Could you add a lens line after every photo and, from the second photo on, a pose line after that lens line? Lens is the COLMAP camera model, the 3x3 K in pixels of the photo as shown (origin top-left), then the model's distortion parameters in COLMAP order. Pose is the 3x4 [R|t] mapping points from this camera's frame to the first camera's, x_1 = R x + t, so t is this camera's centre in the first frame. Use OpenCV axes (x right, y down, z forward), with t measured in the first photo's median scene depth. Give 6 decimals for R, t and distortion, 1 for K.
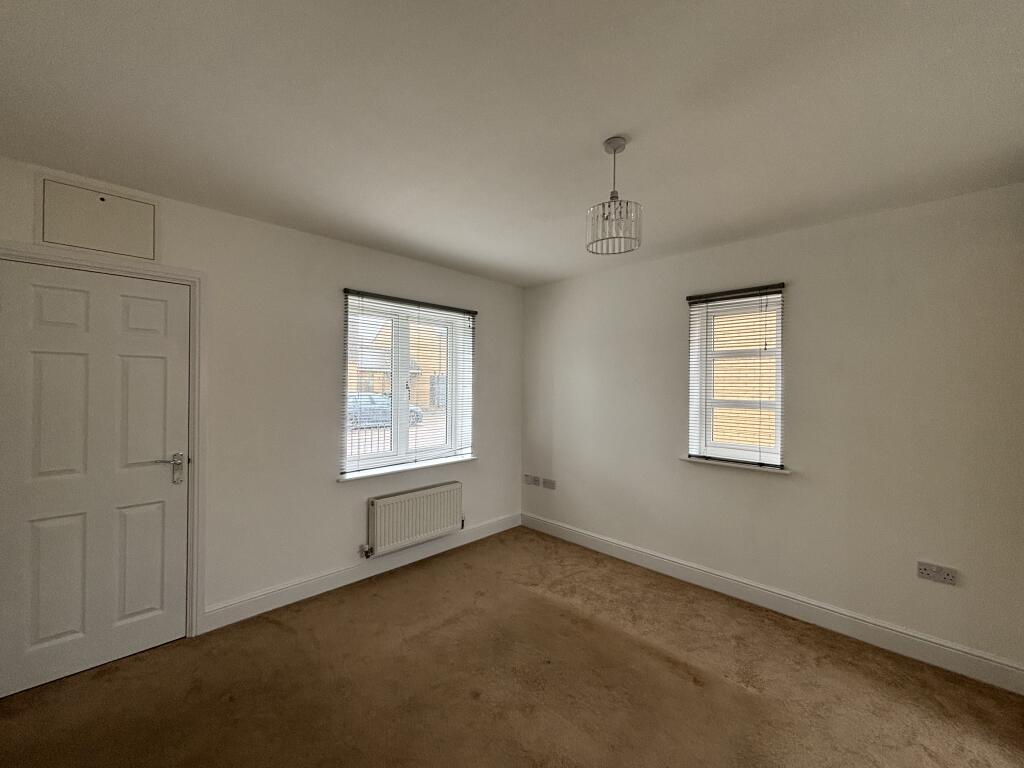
lens RADIAL K [[407.7, 0, 509.9], [0, 407.7, 386.8], [0, 0, 1]] dist [-0.000896, -0.000064]
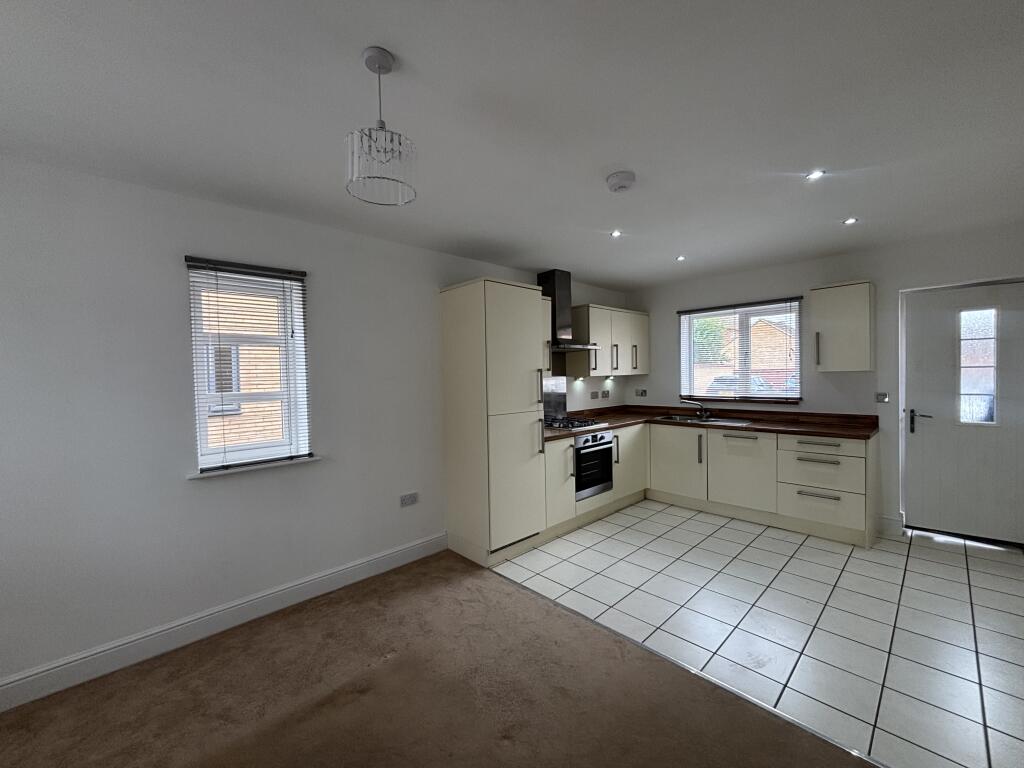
lens RADIAL K [[407.7, 0, 509.9], [0, 407.7, 386.8], [0, 0, 1]] dist [-0.000896, -0.000064]
pose [[0.048981, -0.040249, 0.997988, -0.319192], [0.034037, 0.998675, 0.038607, 0.005861], [-0.998220, 0.032077, 0.050286, 0.454971]]
